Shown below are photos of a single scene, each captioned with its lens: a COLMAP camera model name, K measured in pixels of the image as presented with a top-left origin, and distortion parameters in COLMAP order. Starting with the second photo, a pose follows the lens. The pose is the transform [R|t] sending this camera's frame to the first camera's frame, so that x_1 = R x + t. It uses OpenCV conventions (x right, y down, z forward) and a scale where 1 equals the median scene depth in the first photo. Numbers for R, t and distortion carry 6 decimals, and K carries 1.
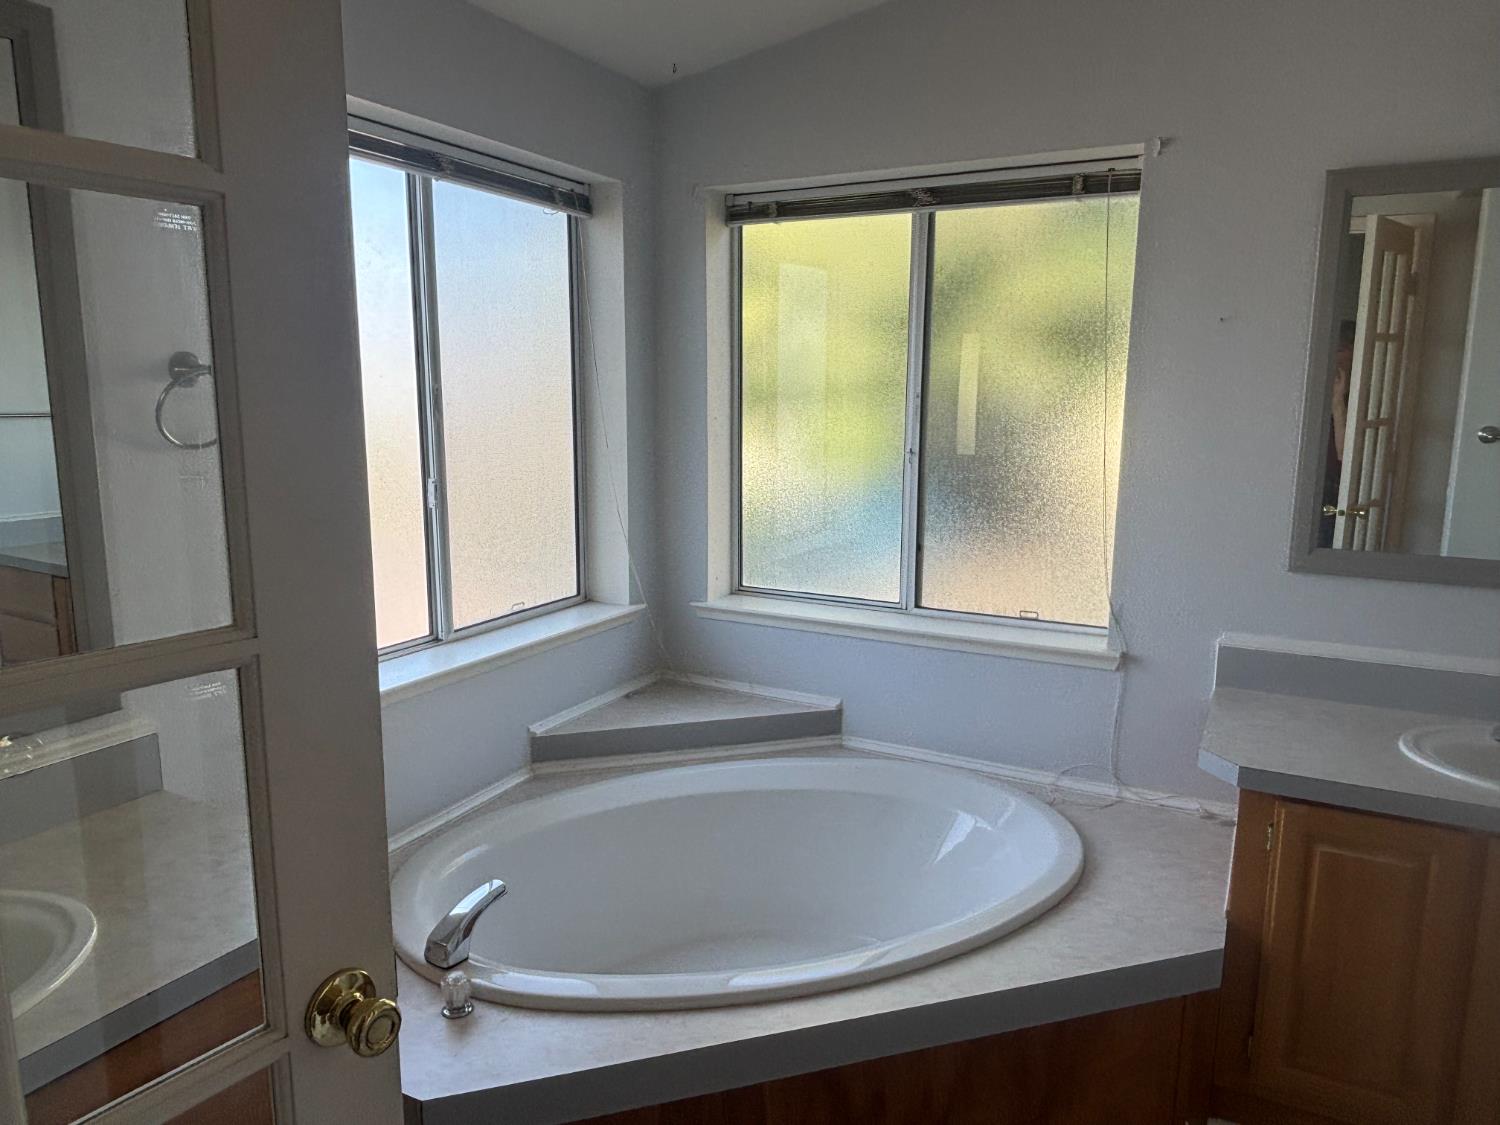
lens RADIAL K [[998.7, 0, 752.7], [0, 998.7, 557.5], [0, 0, 1]] dist [-0.011432, 0.000187]
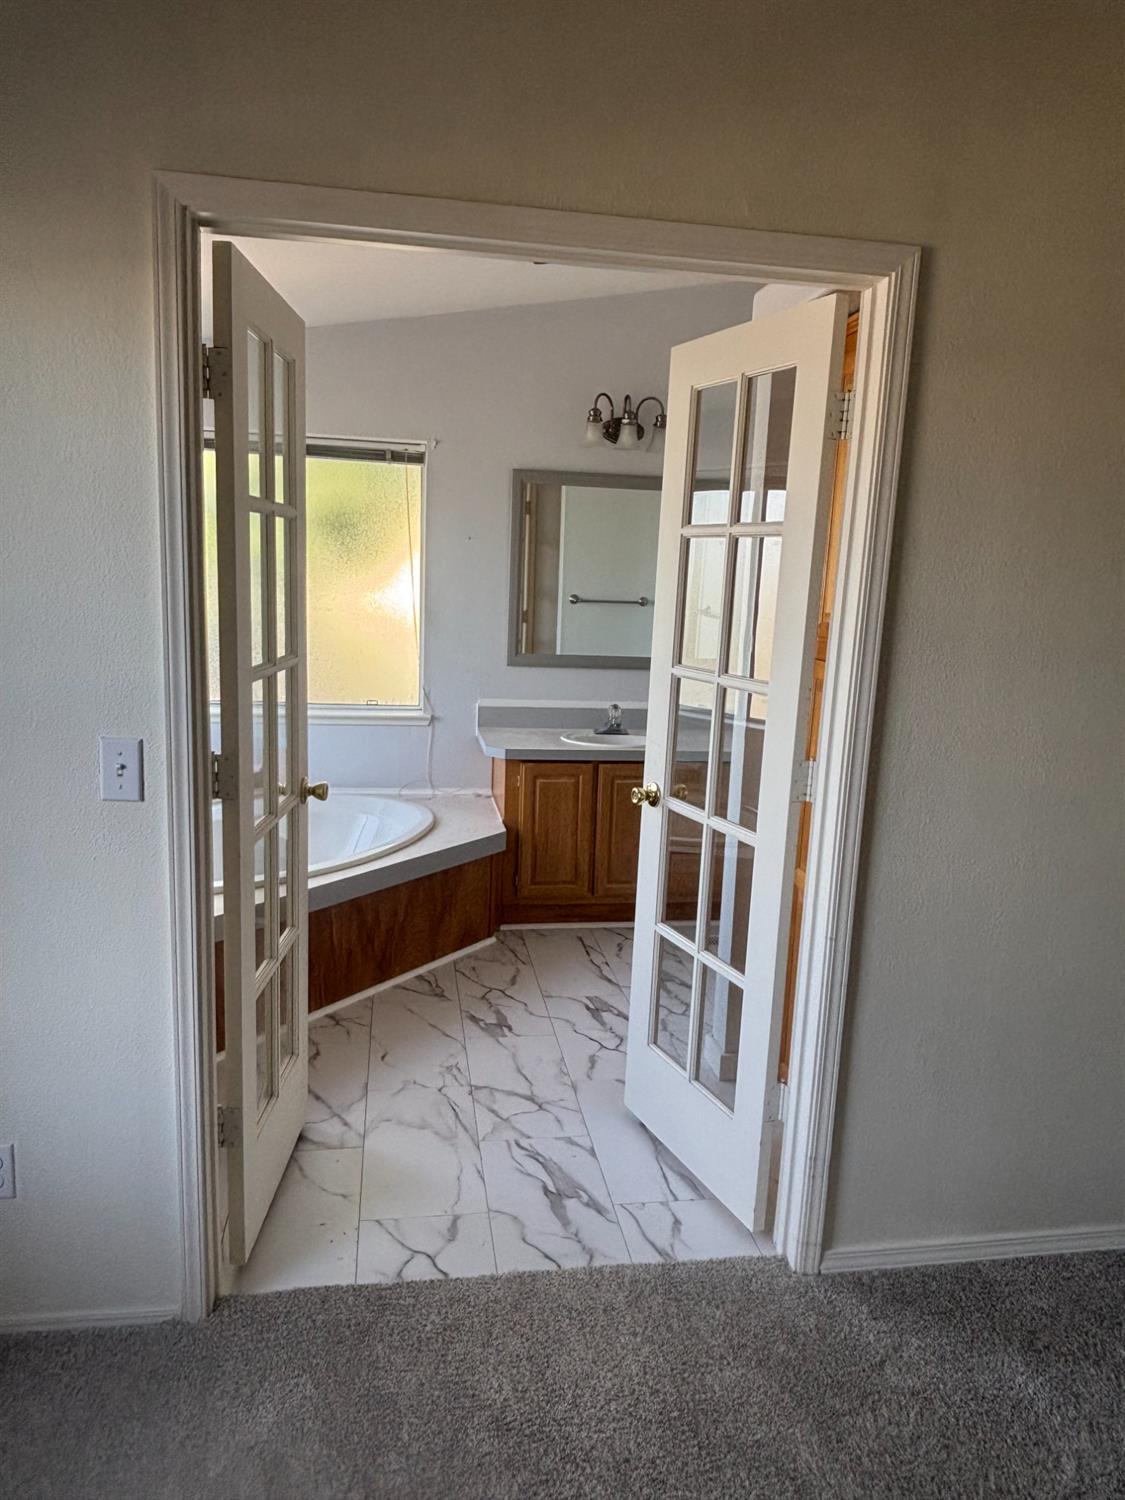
lens RADIAL K [[998.7, 0, 562.3], [0, 998.7, 749.0], [0, 0, 1]] dist [-0.011432, 0.000187]
pose [[0.798268, -0.080604, 0.596885, -0.578012], [0.064240, 0.996746, 0.048688, 0.088765], [-0.598867, -0.000522, 0.800848, -0.667681]]
